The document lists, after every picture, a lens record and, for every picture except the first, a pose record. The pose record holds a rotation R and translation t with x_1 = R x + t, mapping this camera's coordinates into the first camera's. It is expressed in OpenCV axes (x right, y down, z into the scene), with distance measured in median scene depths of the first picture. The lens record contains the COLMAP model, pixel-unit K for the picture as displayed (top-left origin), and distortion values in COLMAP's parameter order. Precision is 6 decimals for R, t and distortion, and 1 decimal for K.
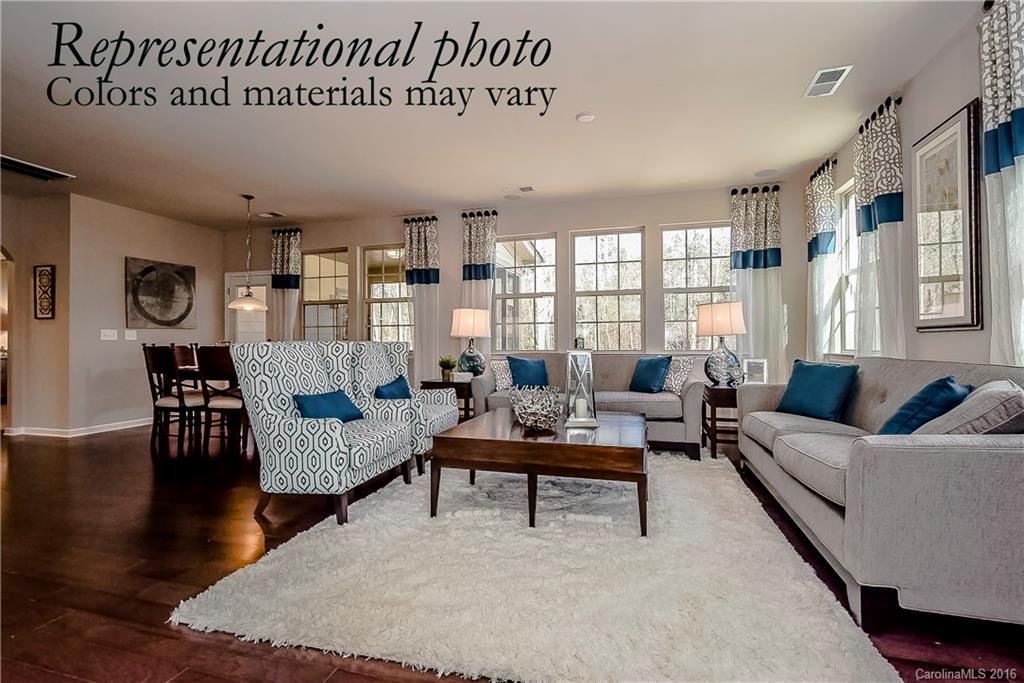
lens RADIAL K [[462.0, 0, 530.6], [0, 462.0, 330.0], [0, 0, 1]] dist [0.033768, 0.000205]
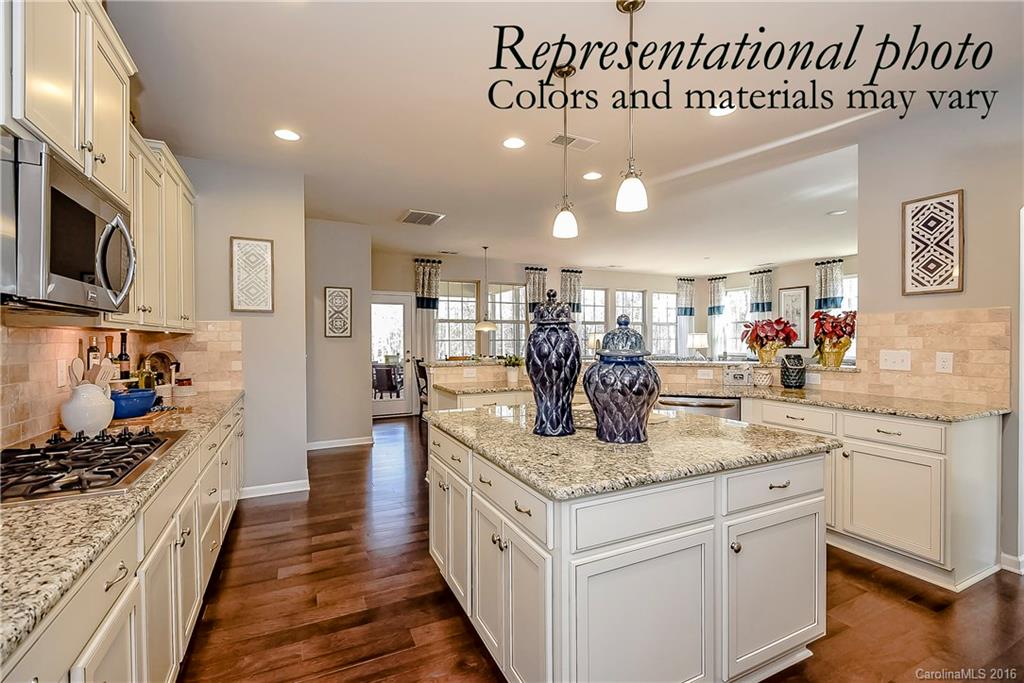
lens RADIAL K [[458.0, 0, 525.5], [0, 458.0, 345.2], [0, 0, 1]] dist [0.015265, -0.014396]
pose [[0.750350, -0.003212, 0.661033, -1.337960], [-0.019671, 0.999437, 0.027185, -0.035884], [-0.660748, -0.033401, 0.749864, -0.097007]]
